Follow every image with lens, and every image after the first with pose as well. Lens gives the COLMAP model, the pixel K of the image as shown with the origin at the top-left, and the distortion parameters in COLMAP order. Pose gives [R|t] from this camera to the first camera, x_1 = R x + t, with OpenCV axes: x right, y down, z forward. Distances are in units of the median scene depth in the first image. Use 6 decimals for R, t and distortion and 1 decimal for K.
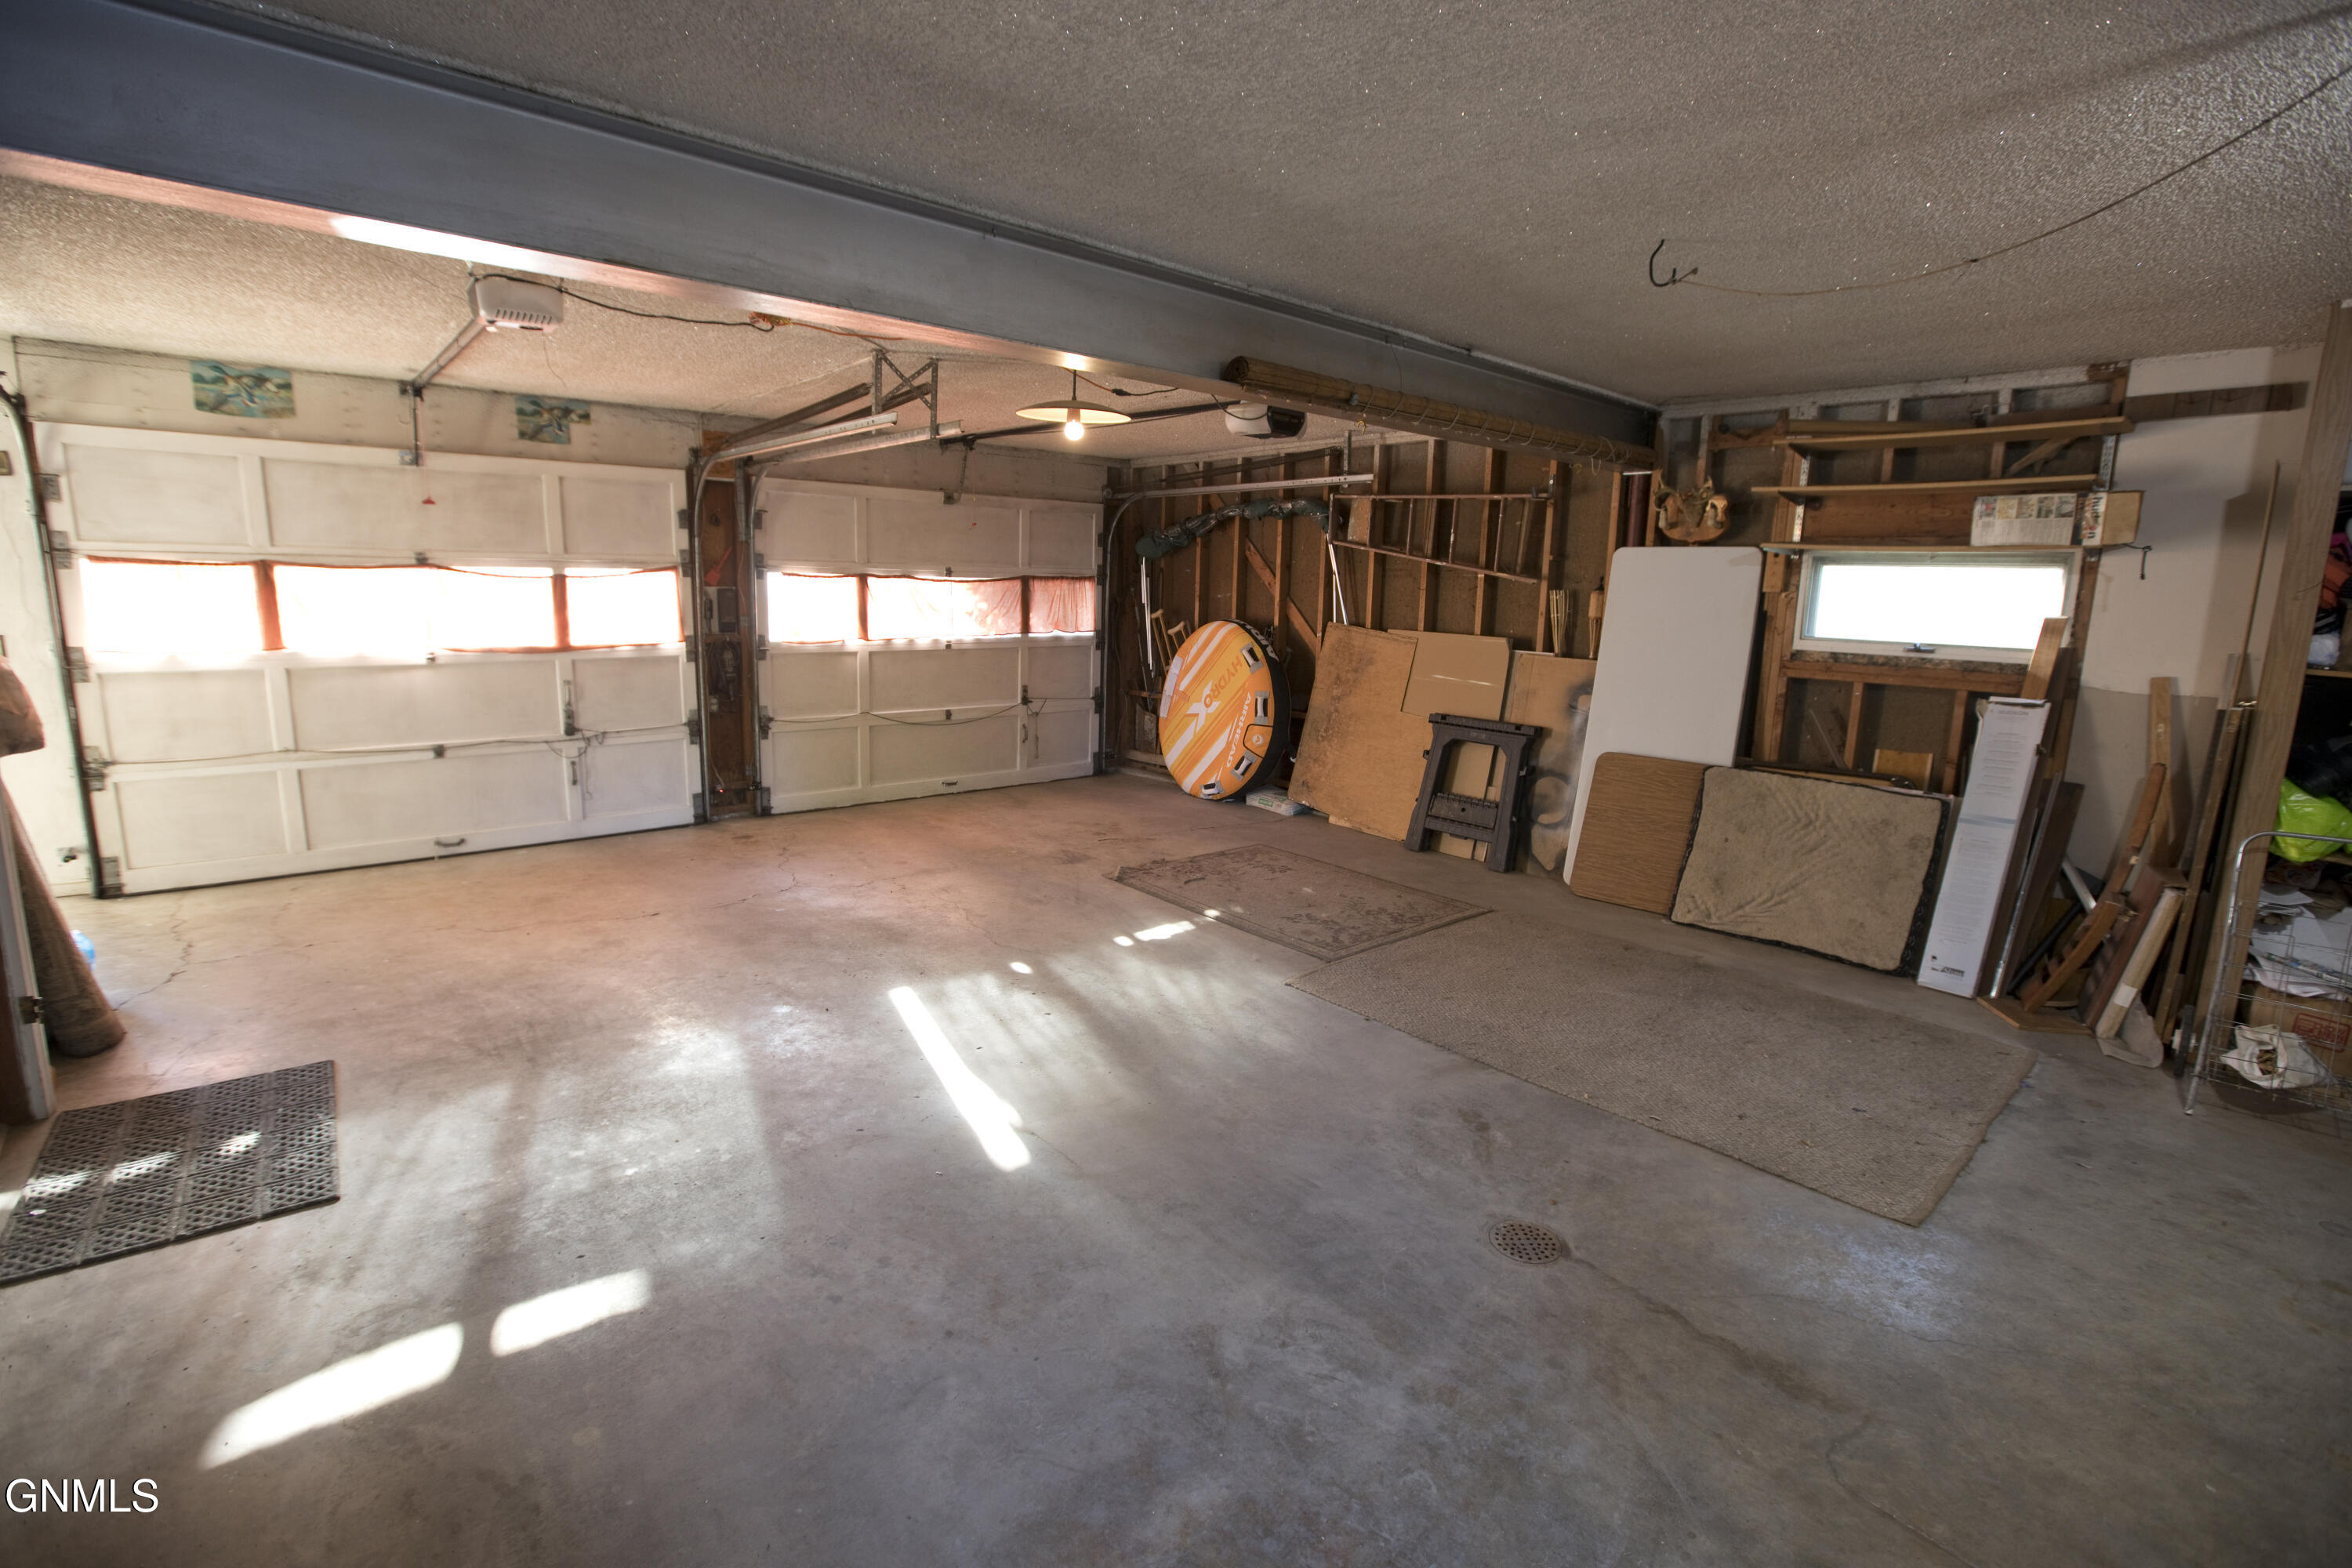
lens RADIAL K [[1073.0, 0, 1168.2], [0, 1073.0, 775.2], [0, 0, 1]] dist [-0.072645, 0.036777]
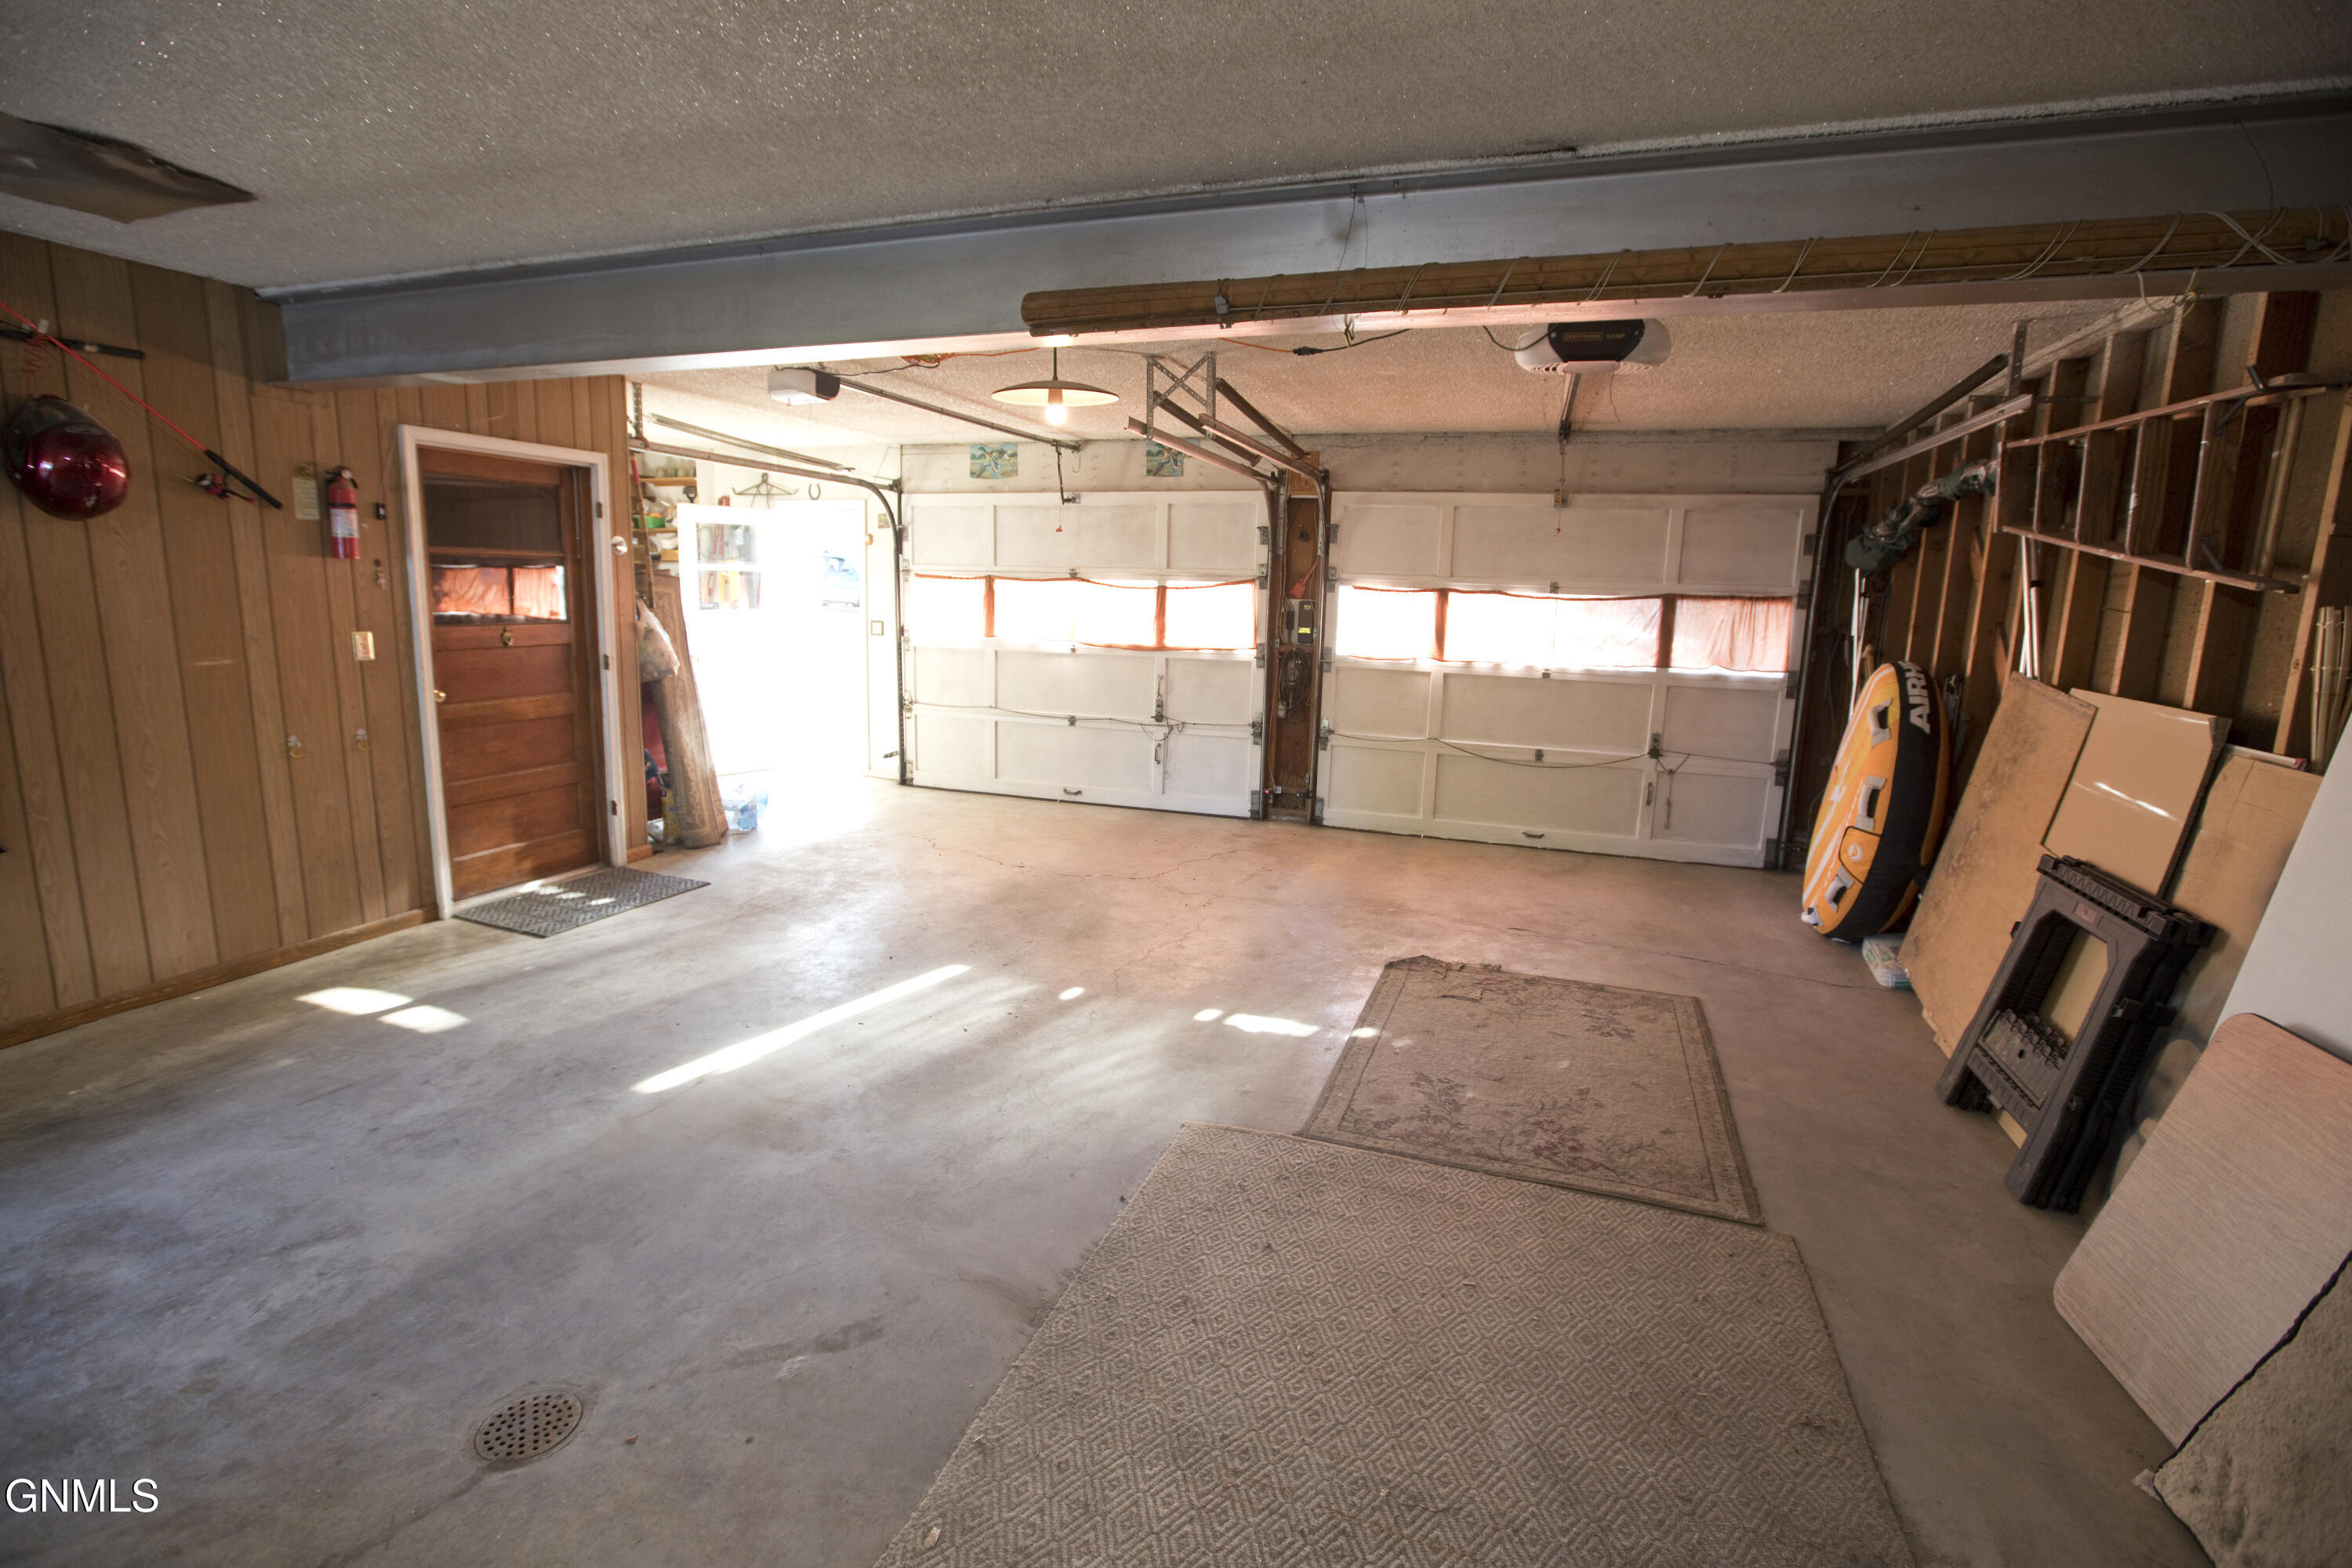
lens RADIAL K [[1066.5, 0, 1170.8], [0, 1066.5, 776.0], [0, 0, 1]] dist [-0.057310, 0.021428]
pose [[0.487049, 0.142063, -0.861743, 0.534123], [-0.167473, 0.983564, 0.067491, -0.067188], [0.857167, 0.111447, 0.502835, 0.455353]]
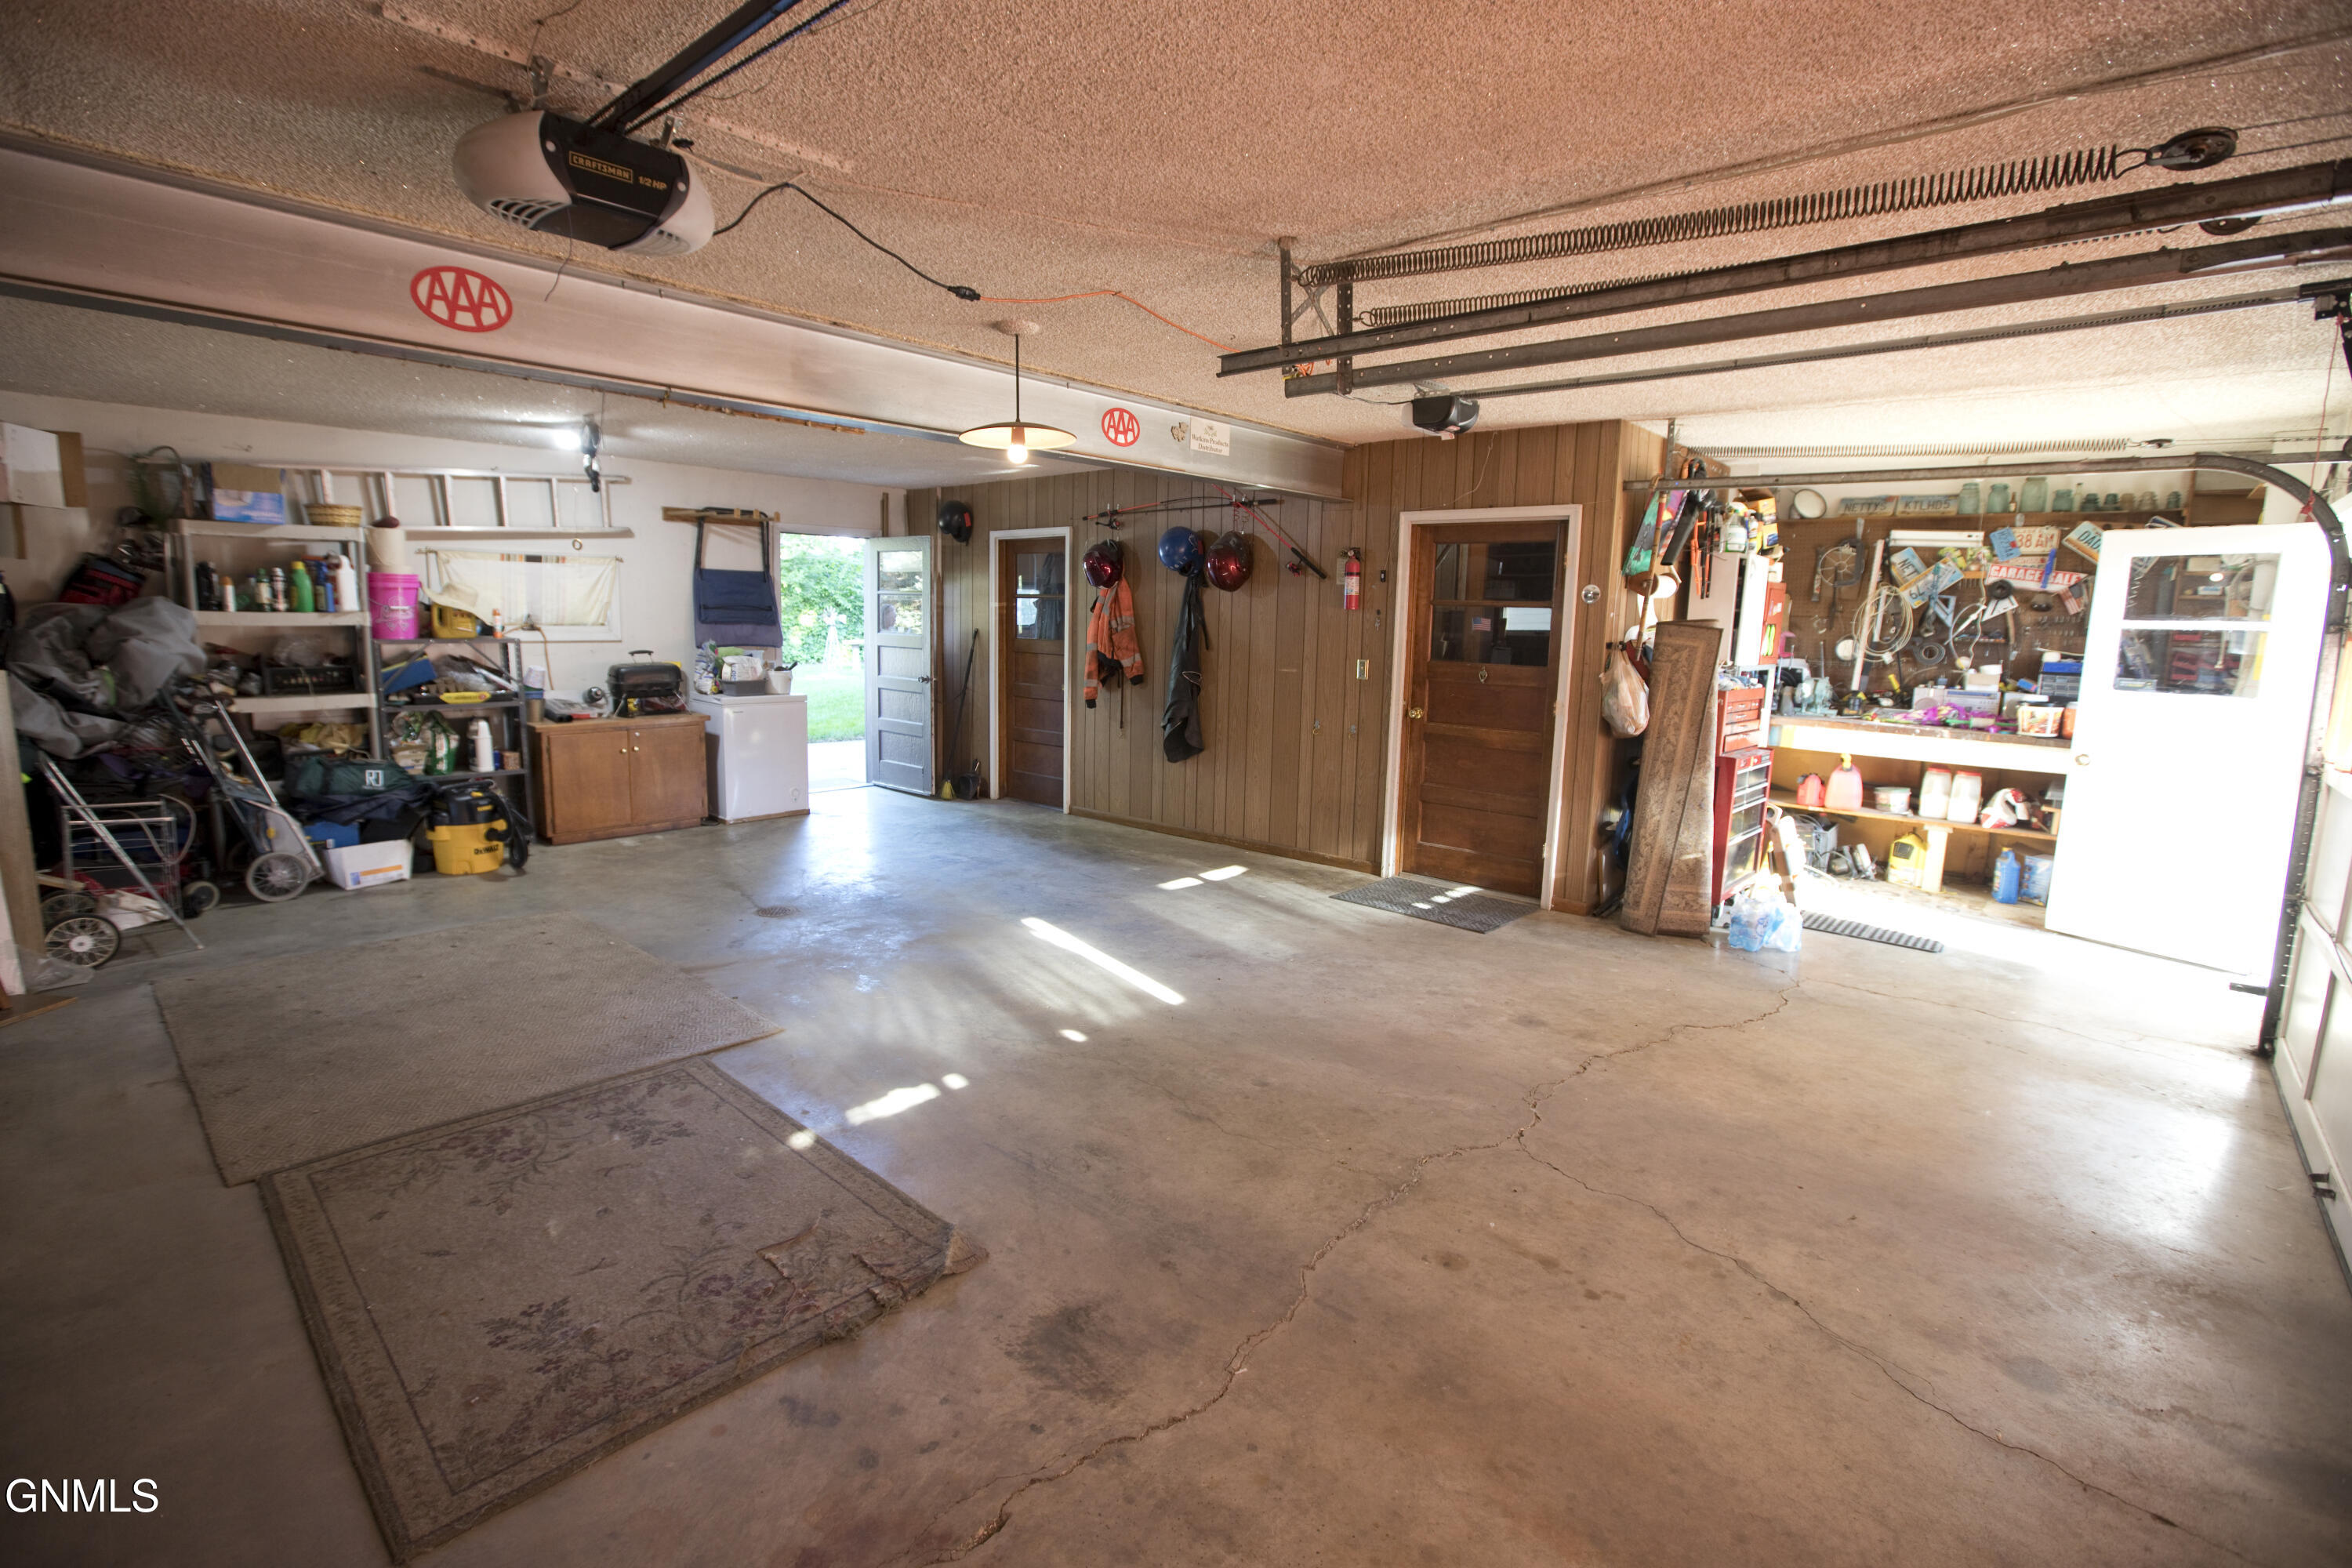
lens RADIAL K [[1066.5, 0, 1170.8], [0, 1066.5, 776.0], [0, 0, 1]] dist [-0.057310, 0.021428]
pose [[-0.992049, -0.027830, -0.122733, -0.080083], [-0.065755, 0.946158, 0.316955, -0.247373], [0.107304, 0.322505, -0.940466, 1.392312]]
